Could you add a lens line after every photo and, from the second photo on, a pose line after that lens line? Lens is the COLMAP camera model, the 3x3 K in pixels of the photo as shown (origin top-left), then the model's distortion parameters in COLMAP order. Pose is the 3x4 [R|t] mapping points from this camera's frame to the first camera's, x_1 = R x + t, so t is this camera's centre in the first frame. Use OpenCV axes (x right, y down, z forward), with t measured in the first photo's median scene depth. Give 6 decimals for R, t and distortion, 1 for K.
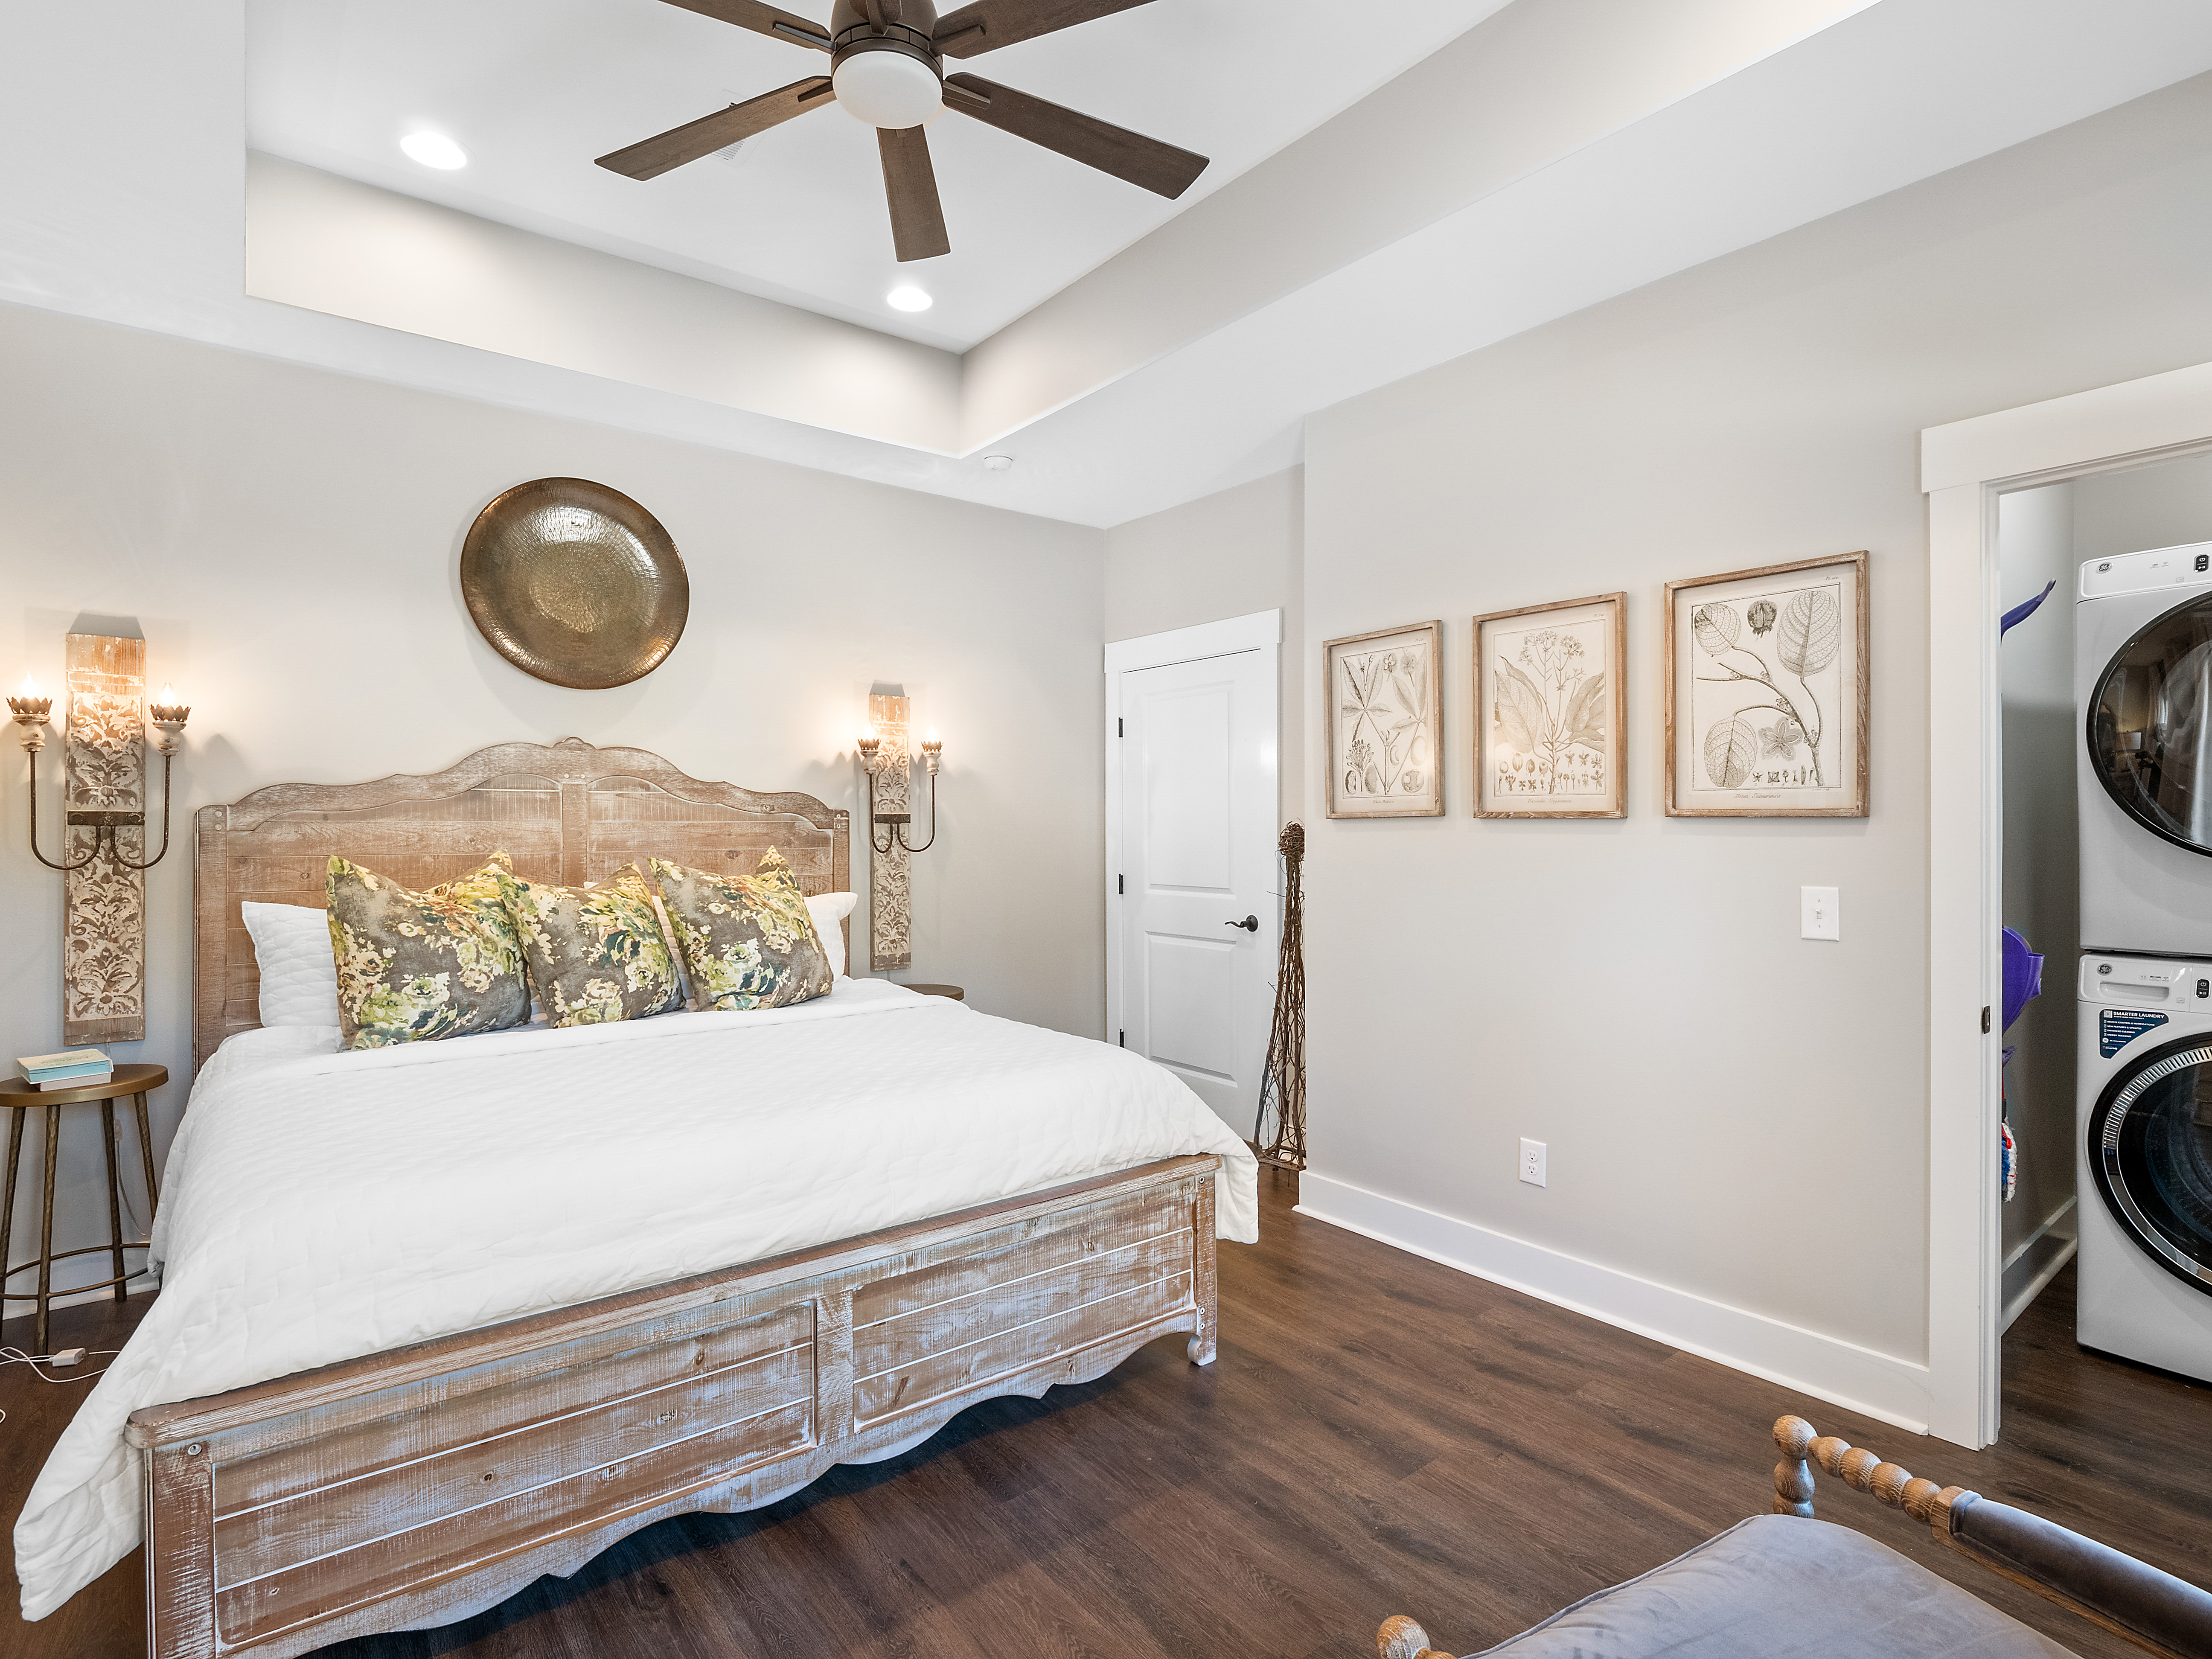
lens RADIAL K [[1087.0, 0, 1095.4], [0, 1087.0, 819.9], [0, 0, 1]] dist [-0.013029, -0.001825]
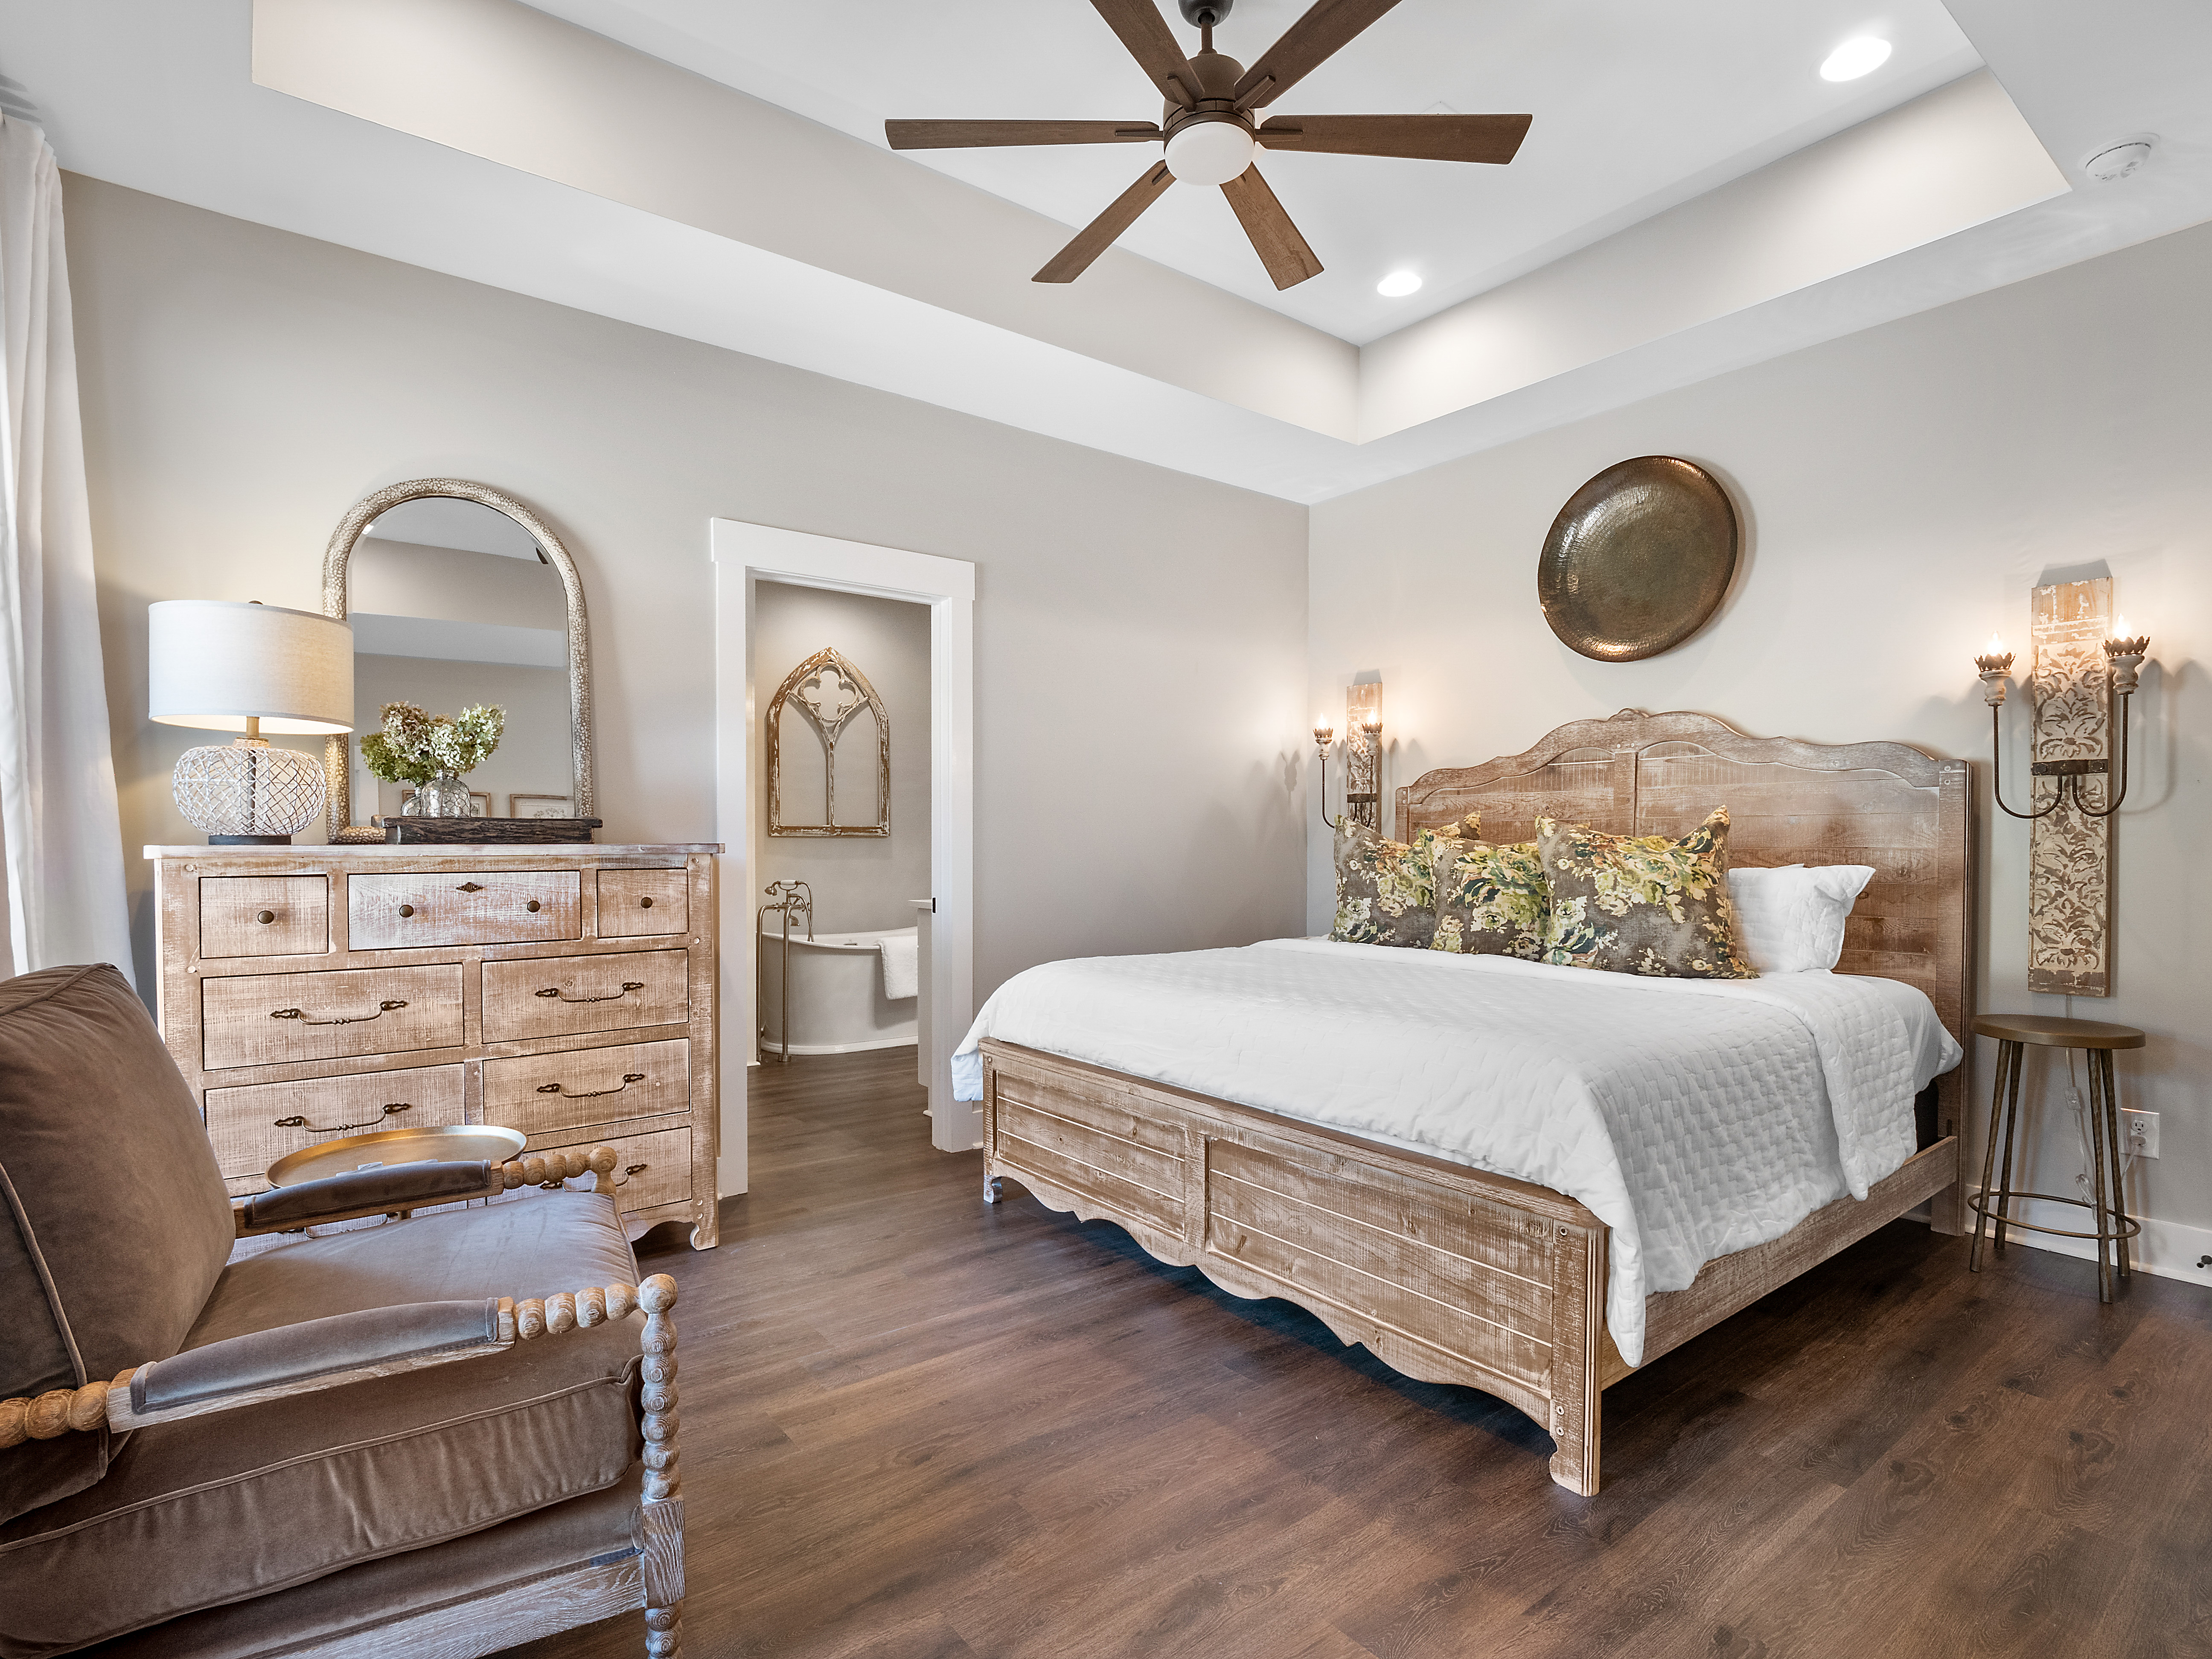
lens RADIAL K [[1087.0, 0, 1090.1], [0, 1087.0, 858.6], [0, 0, 1]] dist [-0.013029, -0.001825]
pose [[-0.006829, 0.014631, -0.999870, 0.693262], [0.003032, 0.999889, 0.014610, 0.063192], [0.999972, -0.002932, -0.006873, 0.590293]]
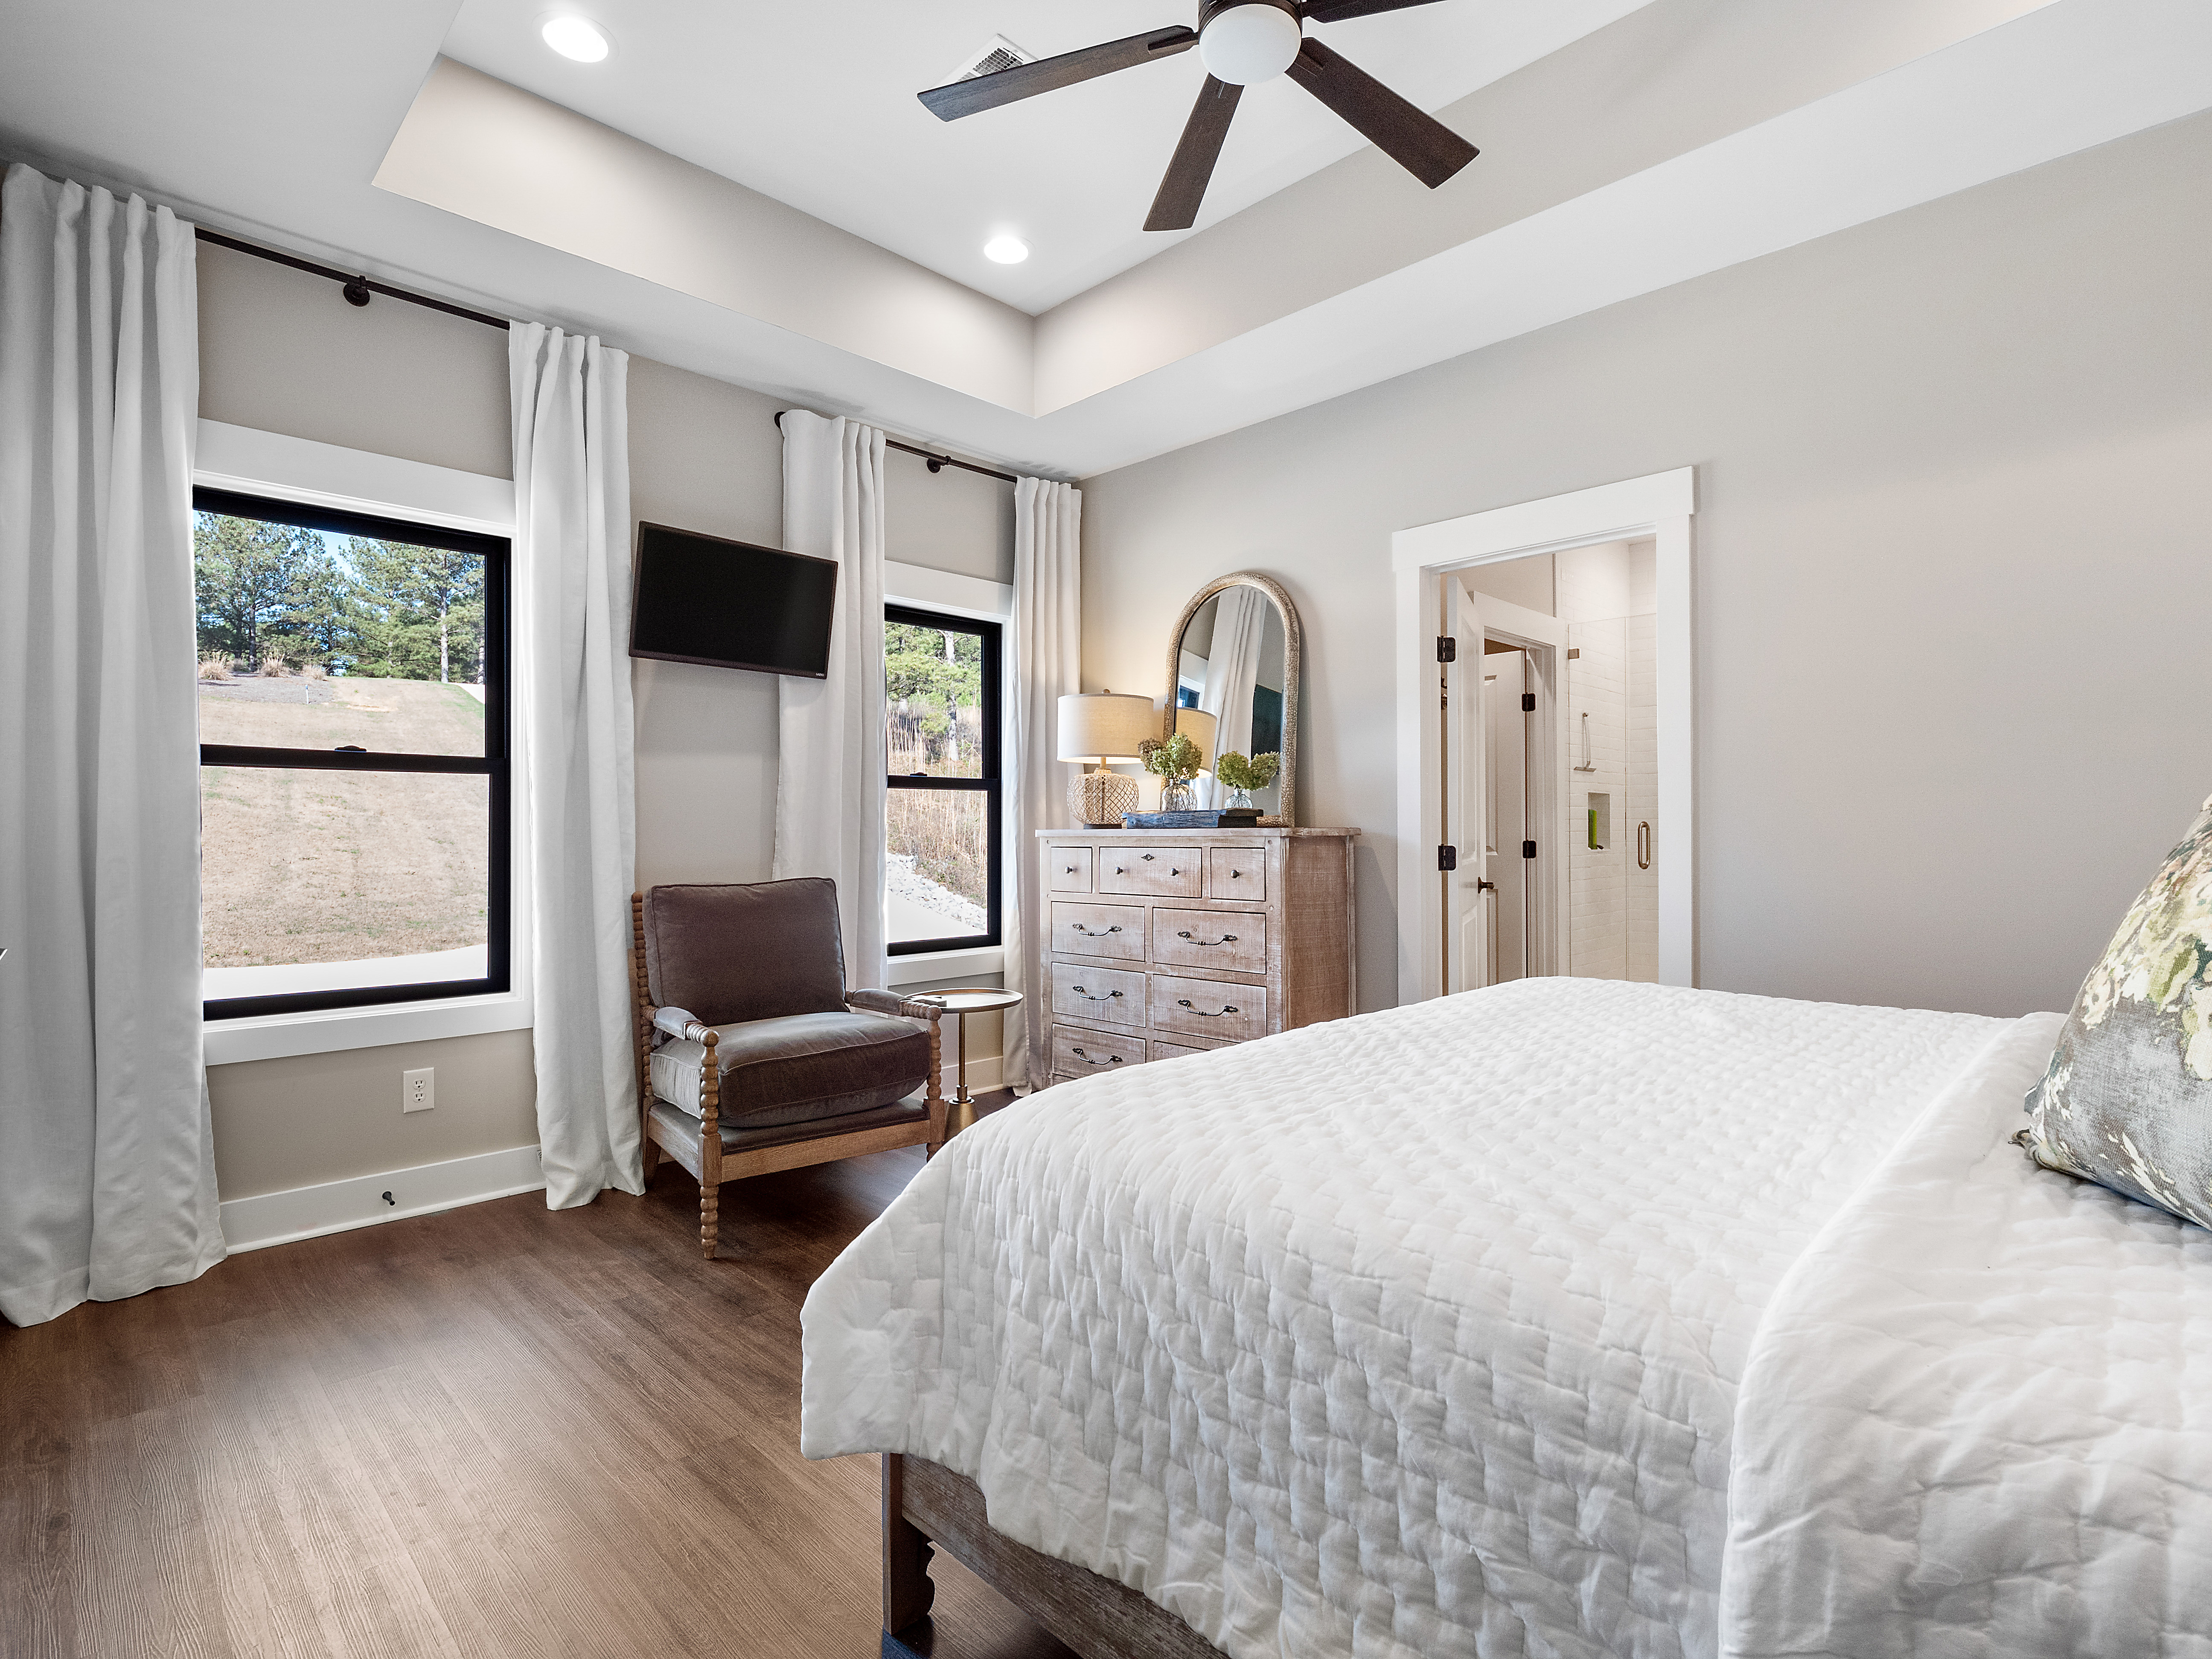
lens RADIAL K [[1087.0, 0, 1106.6], [0, 1087.0, 833.3], [0, 0, 1]] dist [-0.013029, -0.001825]
pose [[-0.992631, -0.000399, -0.121173, -0.531847], [0.000289, 0.999984, -0.005664, 0.086656], [0.121174, -0.005657, -0.992615, 2.078647]]
